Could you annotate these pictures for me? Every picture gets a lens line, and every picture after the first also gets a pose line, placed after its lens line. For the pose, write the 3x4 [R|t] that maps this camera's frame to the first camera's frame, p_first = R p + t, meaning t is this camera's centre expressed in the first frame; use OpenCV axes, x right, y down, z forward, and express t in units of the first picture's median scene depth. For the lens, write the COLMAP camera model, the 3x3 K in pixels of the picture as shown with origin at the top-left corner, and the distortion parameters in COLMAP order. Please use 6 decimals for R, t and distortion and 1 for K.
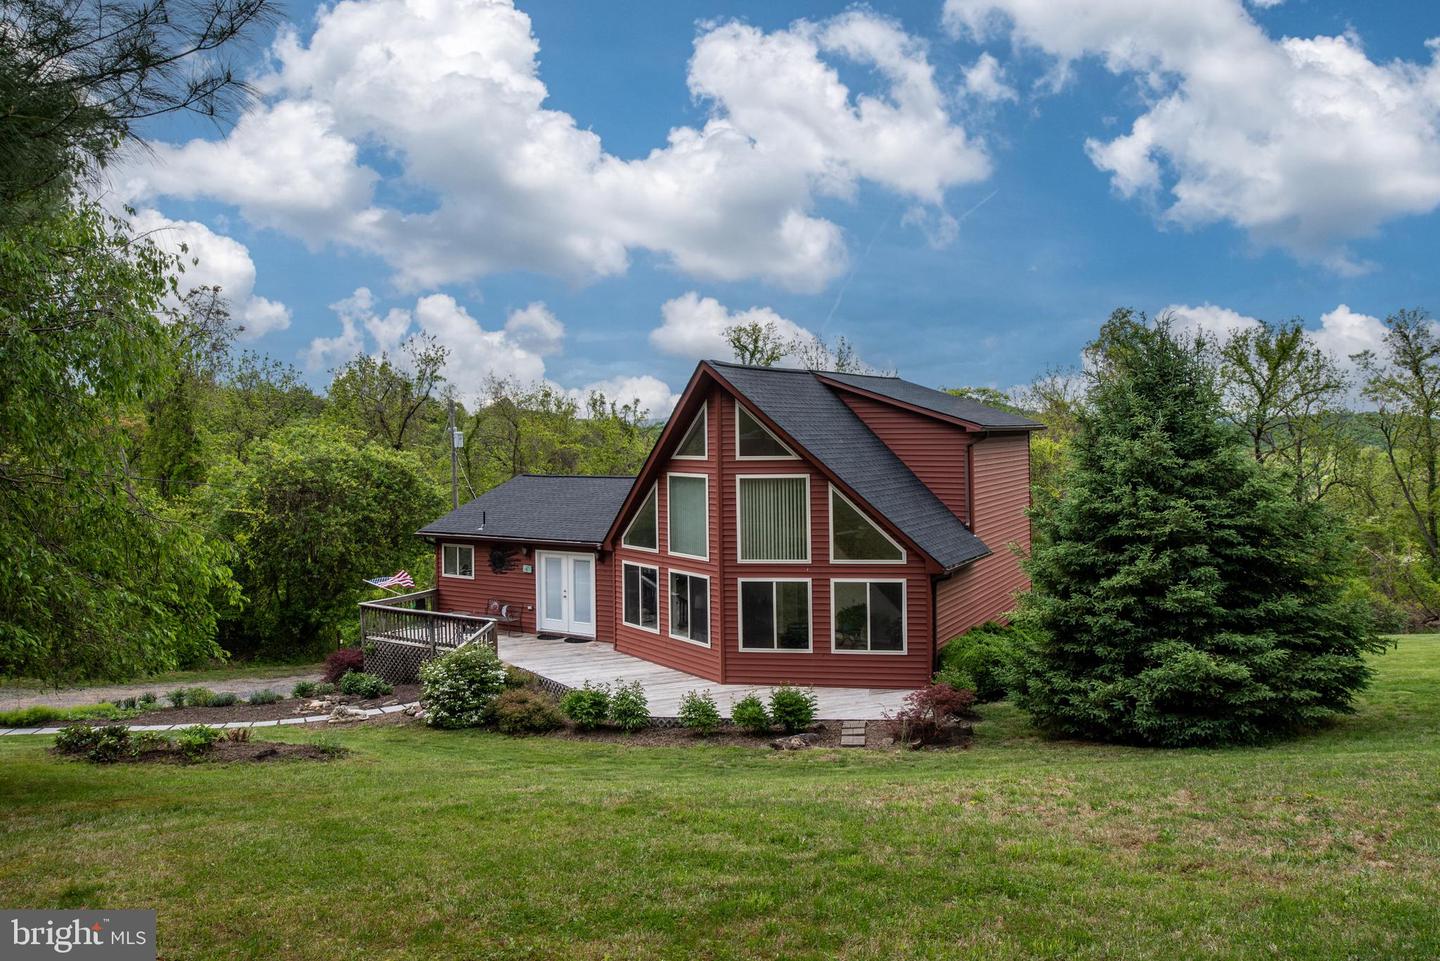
lens RADIAL K [[1010.9, 0, 742.5], [0, 1010.9, 405.0], [0, 0, 1]] dist [-0.007658, -0.003635]
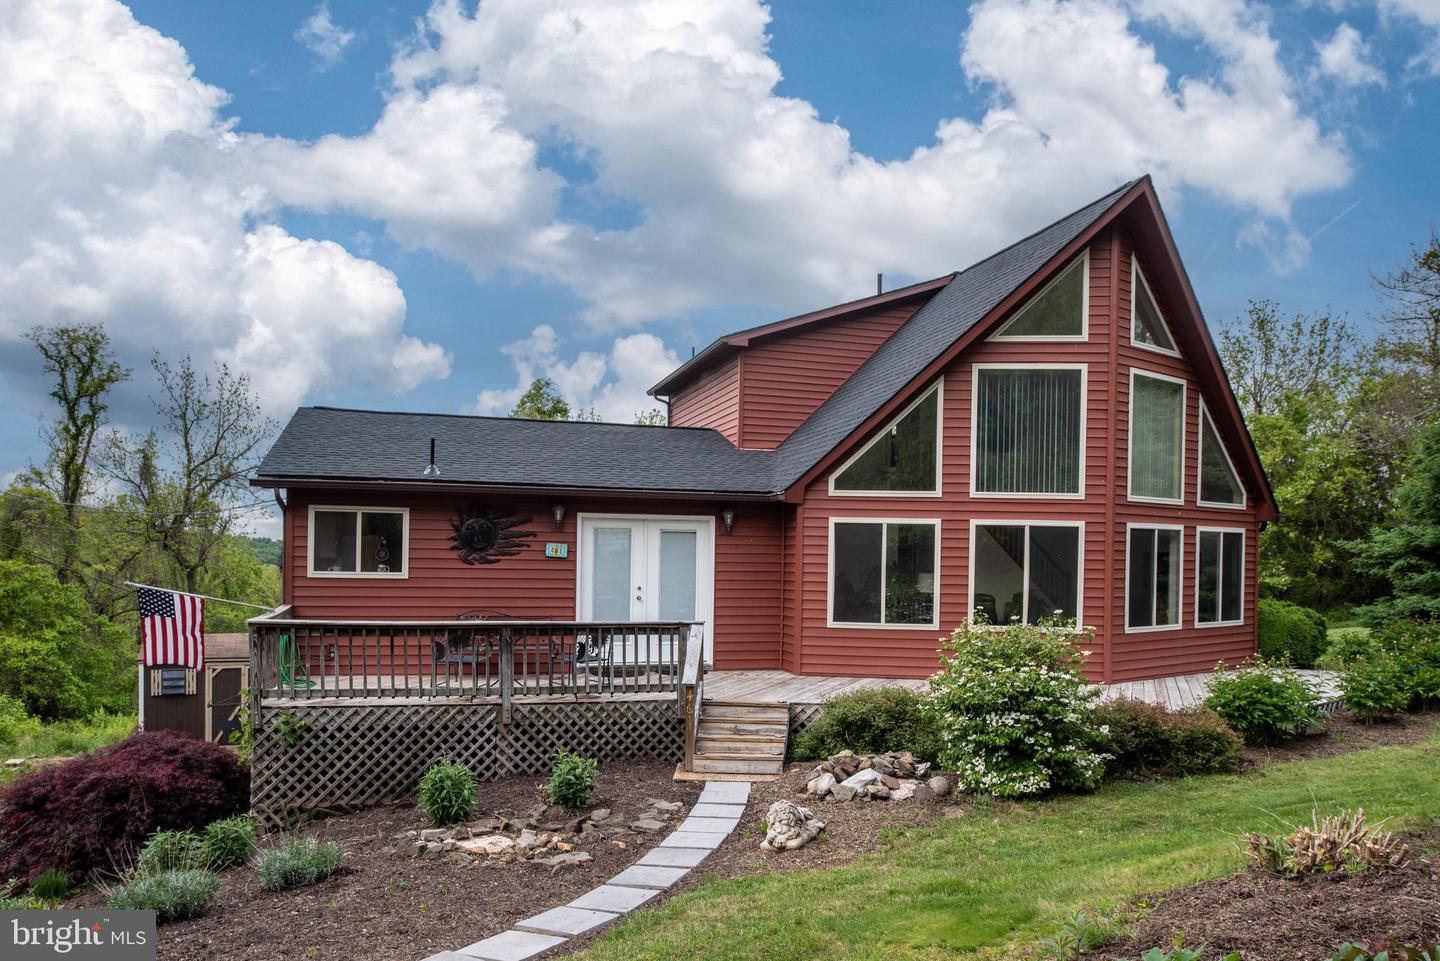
lens RADIAL K [[995.1, 0, 730.5], [0, 995.1, 561.7], [0, 0, 1]] dist [-0.010520, -0.005355]
pose [[0.689536, 0.016615, 0.724061, -0.635950], [-0.041554, 0.998998, 0.016648, 0.190640], [-0.723059, -0.041567, 0.689535, 0.714247]]
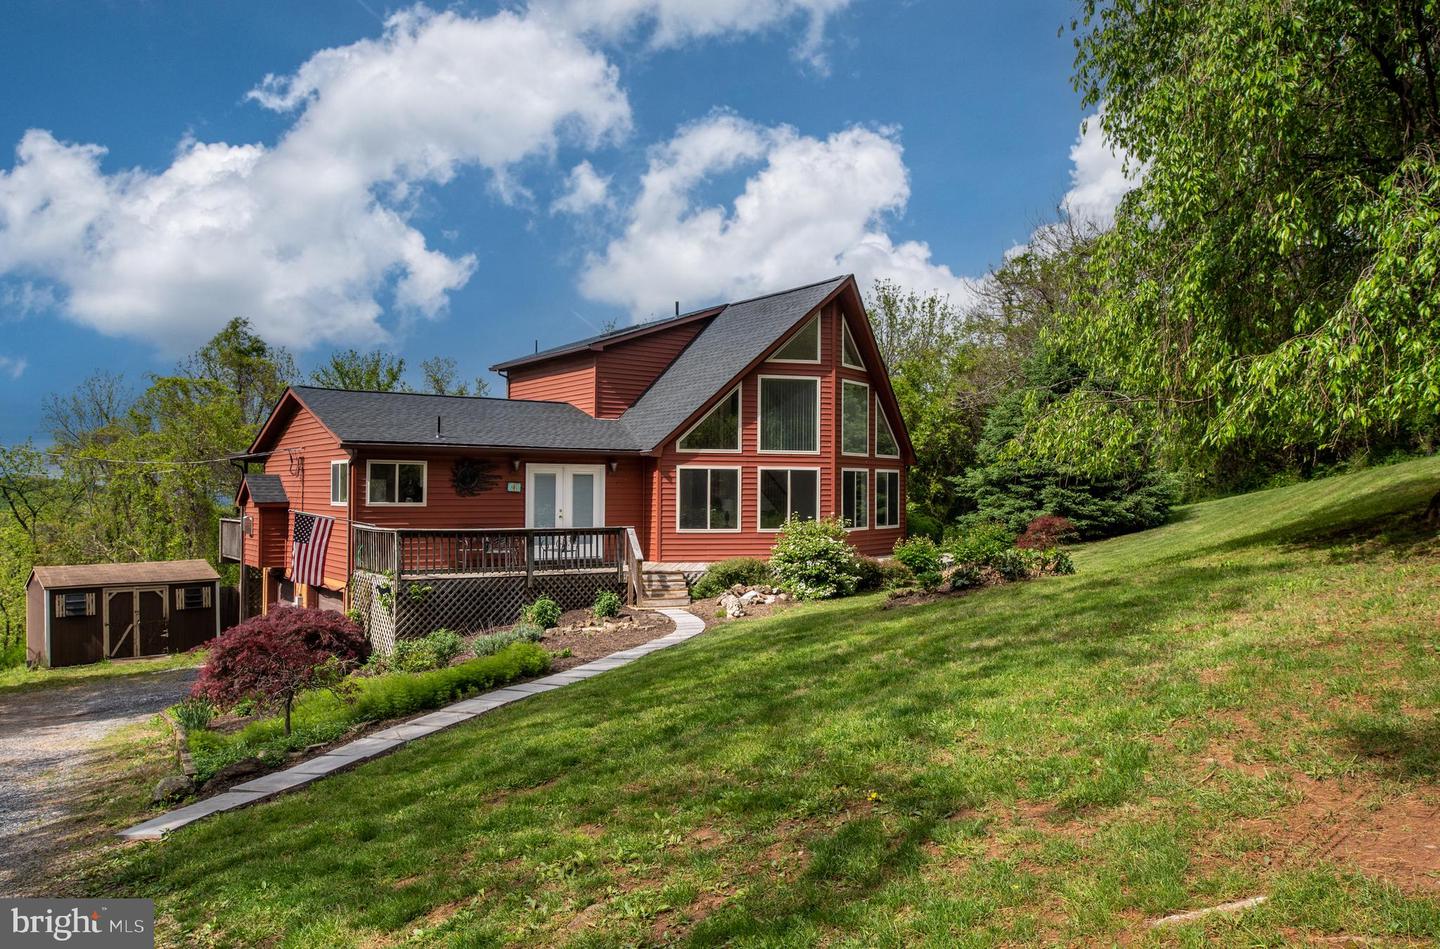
lens RADIAL K [[1041.1, 0, 710.8], [0, 1041.1, 471.6], [0, 0, 1]] dist [0.001523, -0.028937]
pose [[0.417925, 0.032946, 0.907884, -1.110645], [-0.029858, 0.999300, -0.022519, 0.200262], [-0.907991, -0.017696, 0.418616, 0.617876]]
